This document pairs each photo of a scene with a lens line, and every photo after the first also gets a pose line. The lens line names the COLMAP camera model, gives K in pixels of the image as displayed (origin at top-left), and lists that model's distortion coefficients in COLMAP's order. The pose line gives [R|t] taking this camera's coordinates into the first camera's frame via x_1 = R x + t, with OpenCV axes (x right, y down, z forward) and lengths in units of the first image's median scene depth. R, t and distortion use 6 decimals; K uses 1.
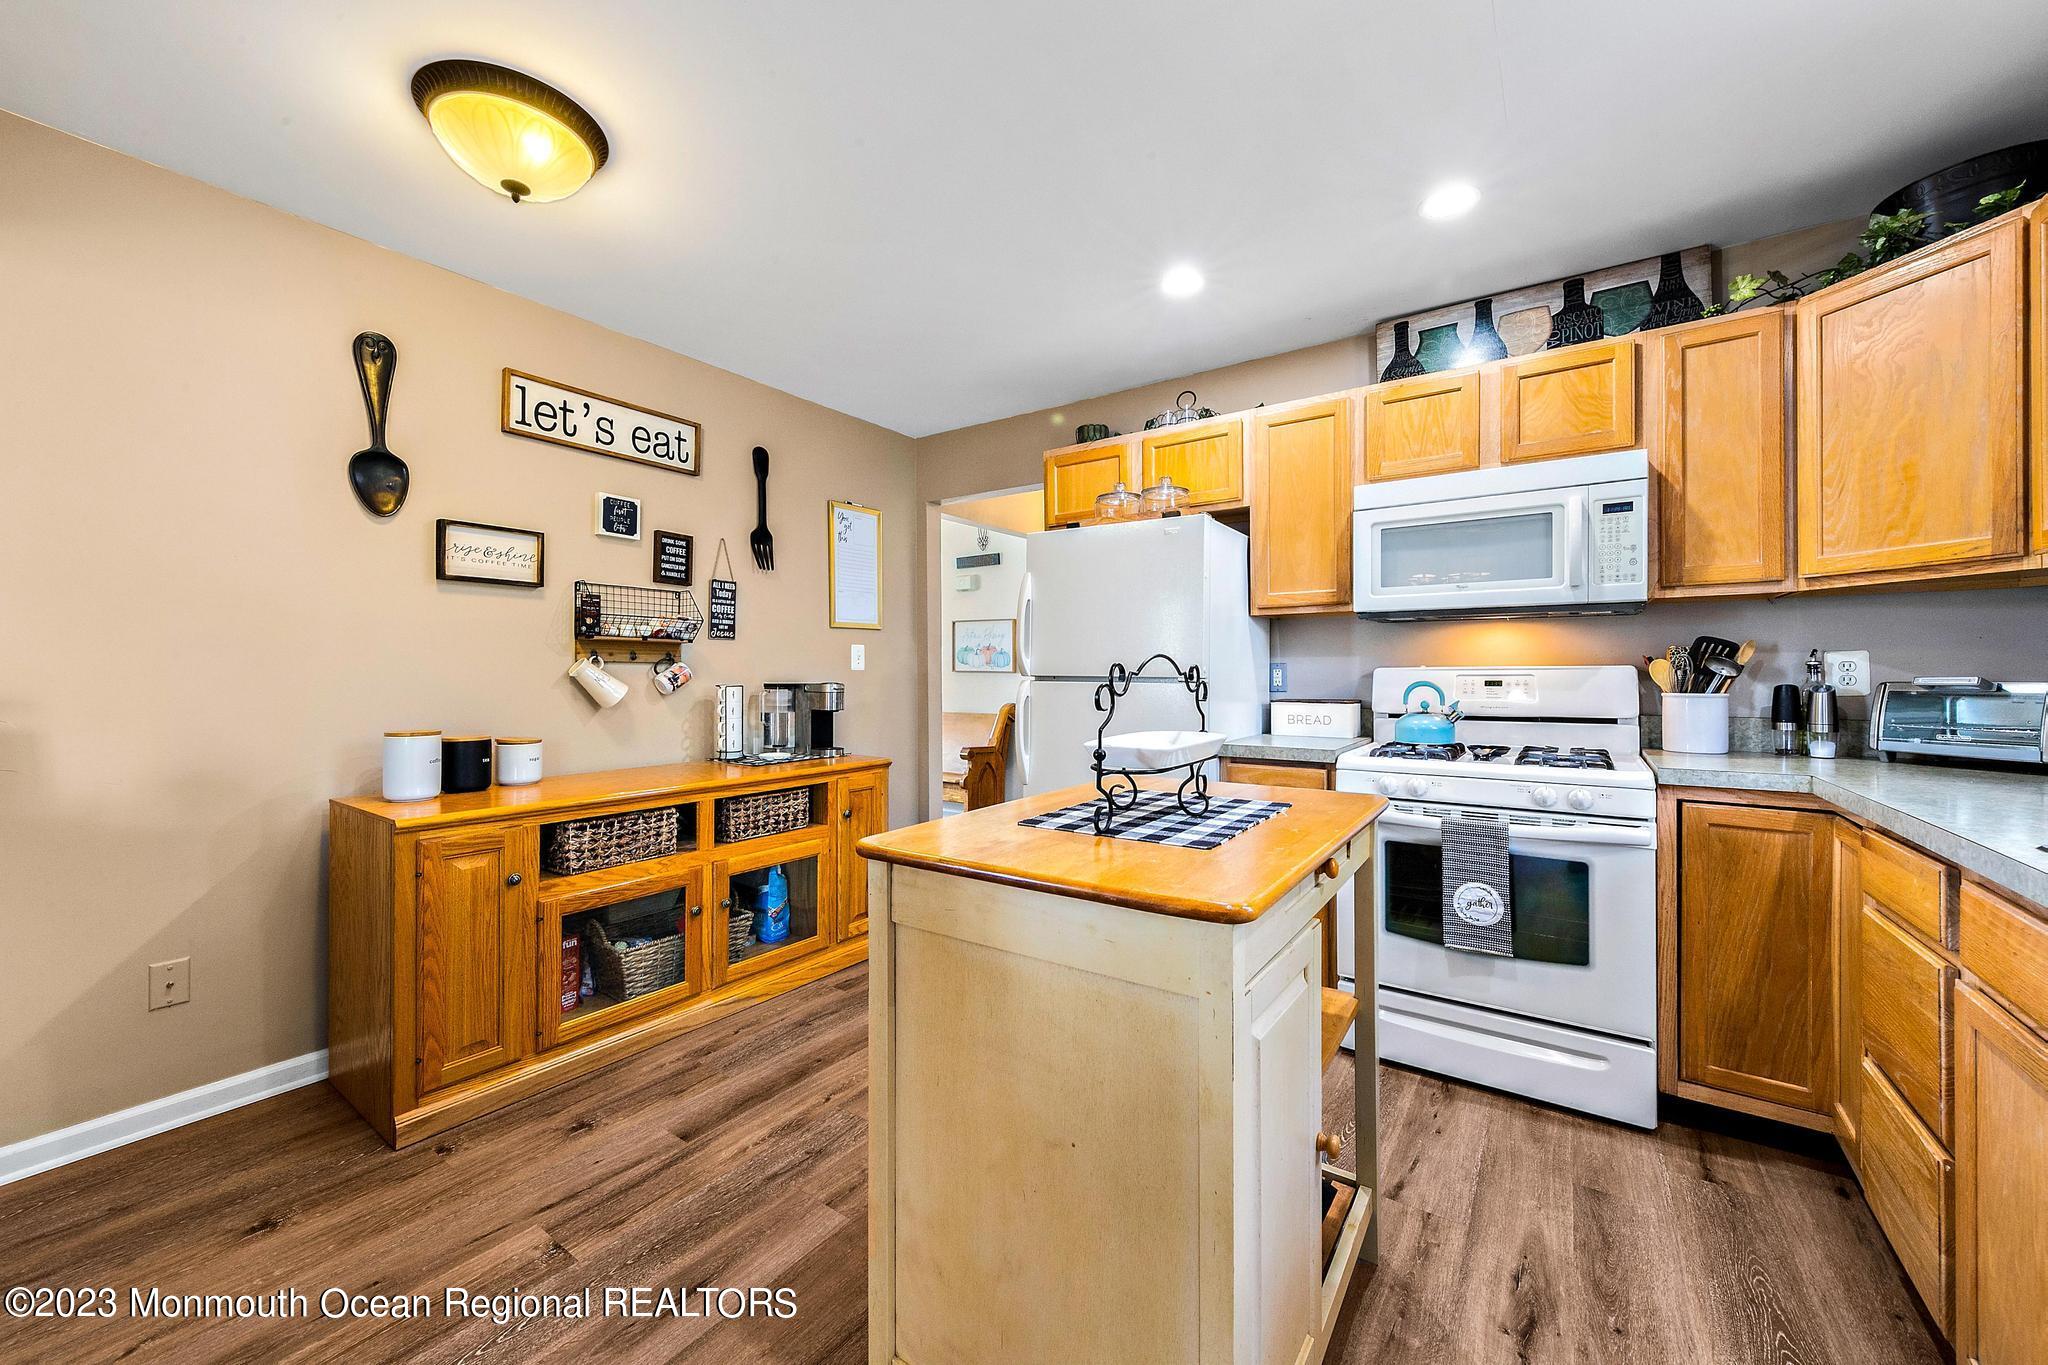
lens RADIAL K [[791.0, 0, 1010.7], [0, 791.0, 673.5], [0, 0, 1]] dist [0.004126, -0.000056]
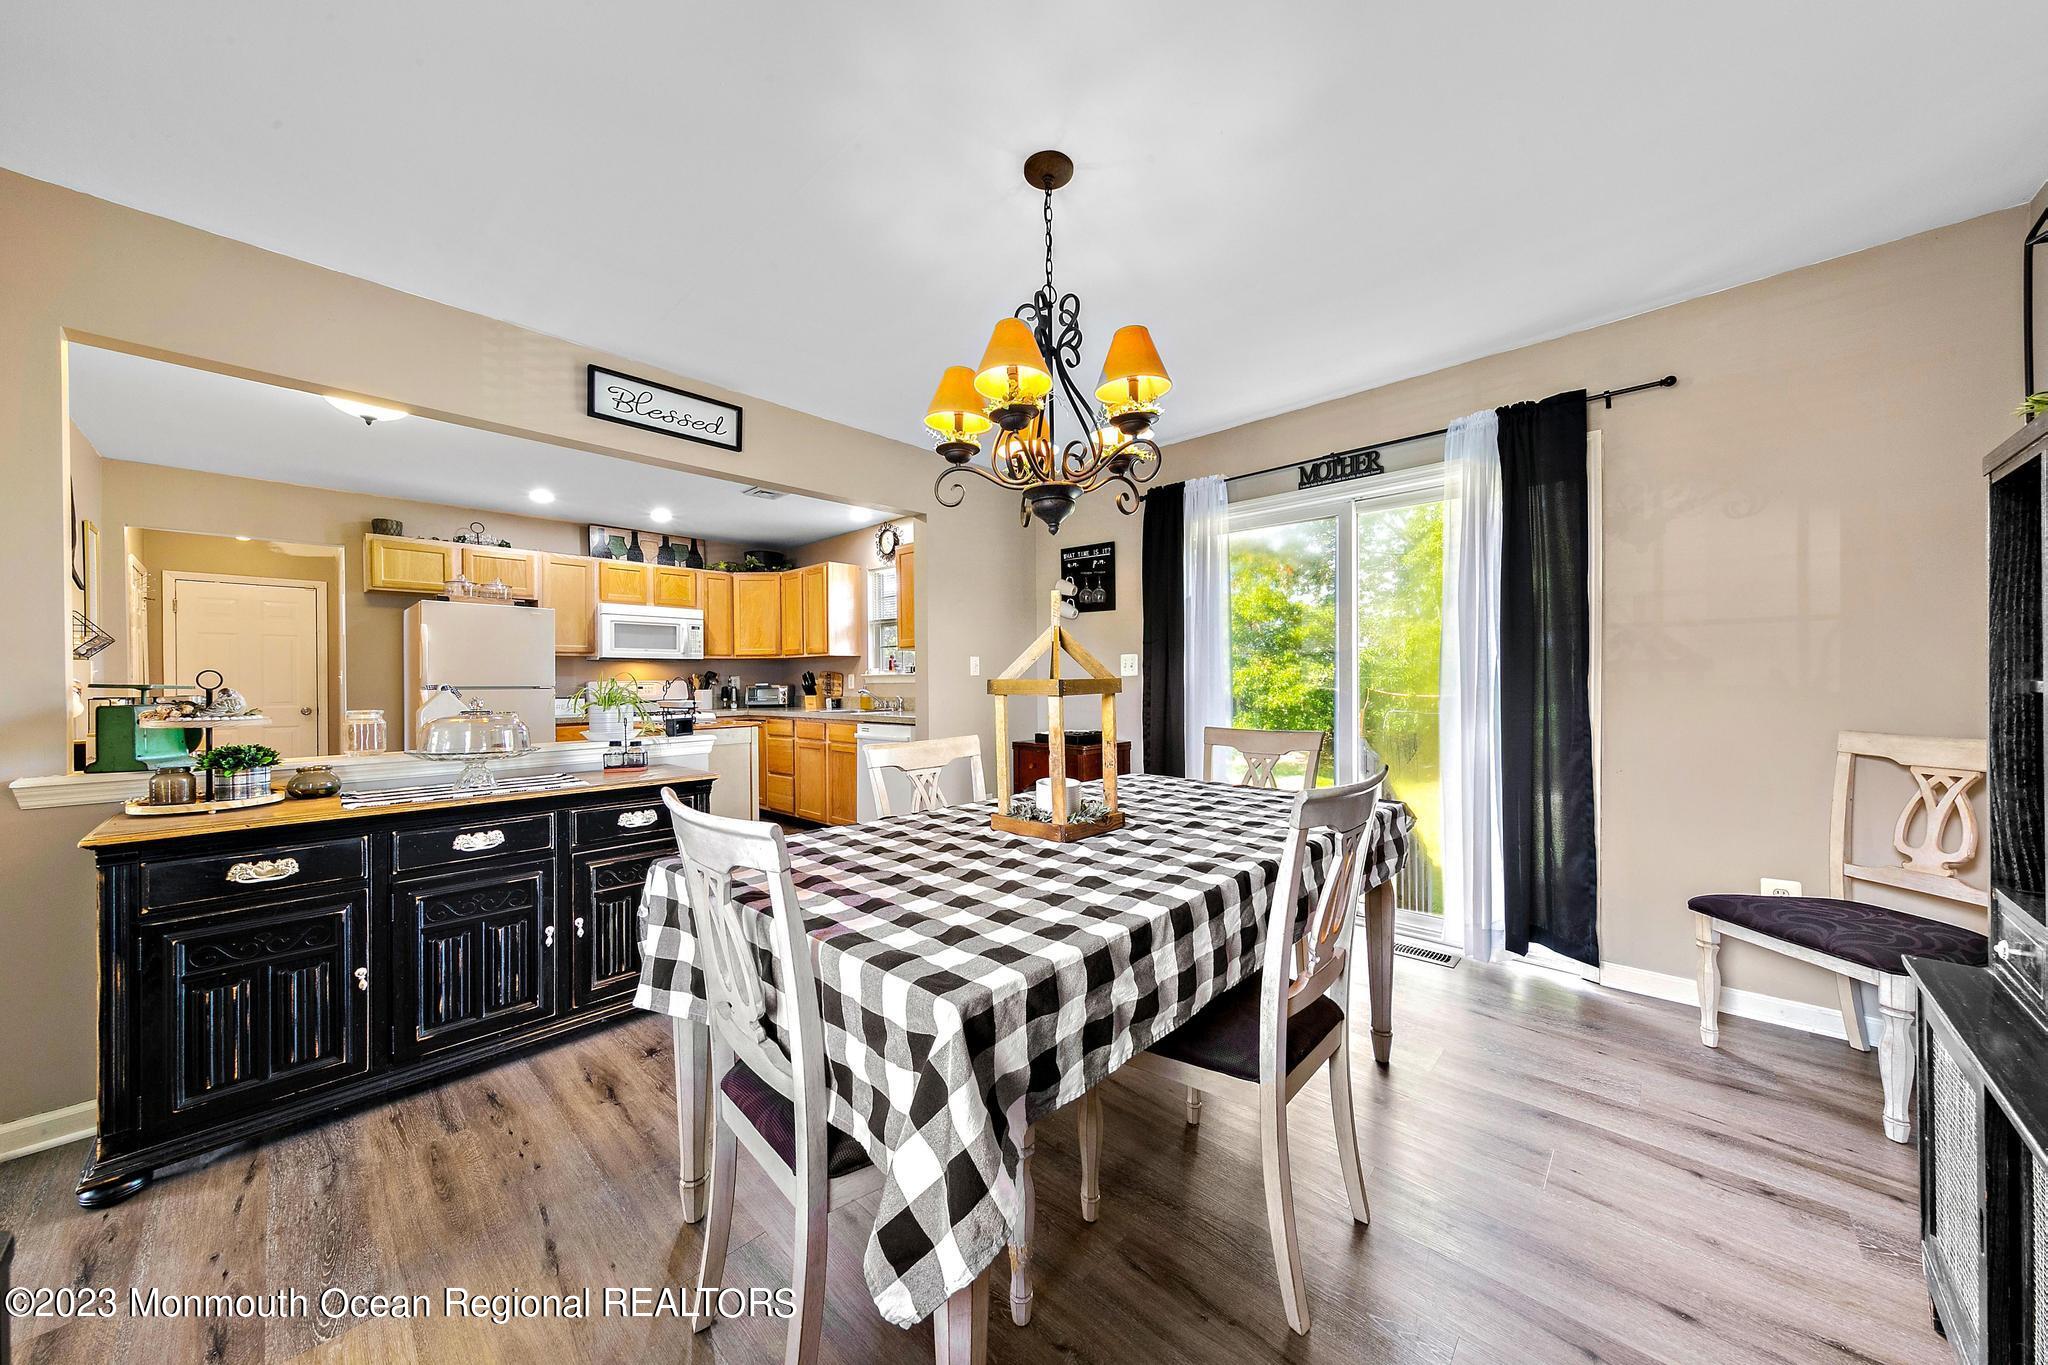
lens RADIAL K [[698.5, 0, 1020.1], [0, 698.5, 663.4], [0, 0, 1]] dist [0.011001, -0.000017]
pose [[0.139601, 0.021989, 0.989964, -1.526460], [0.006612, 0.999710, -0.023138, -0.005643], [-0.990186, 0.009776, 0.139416, -0.532958]]
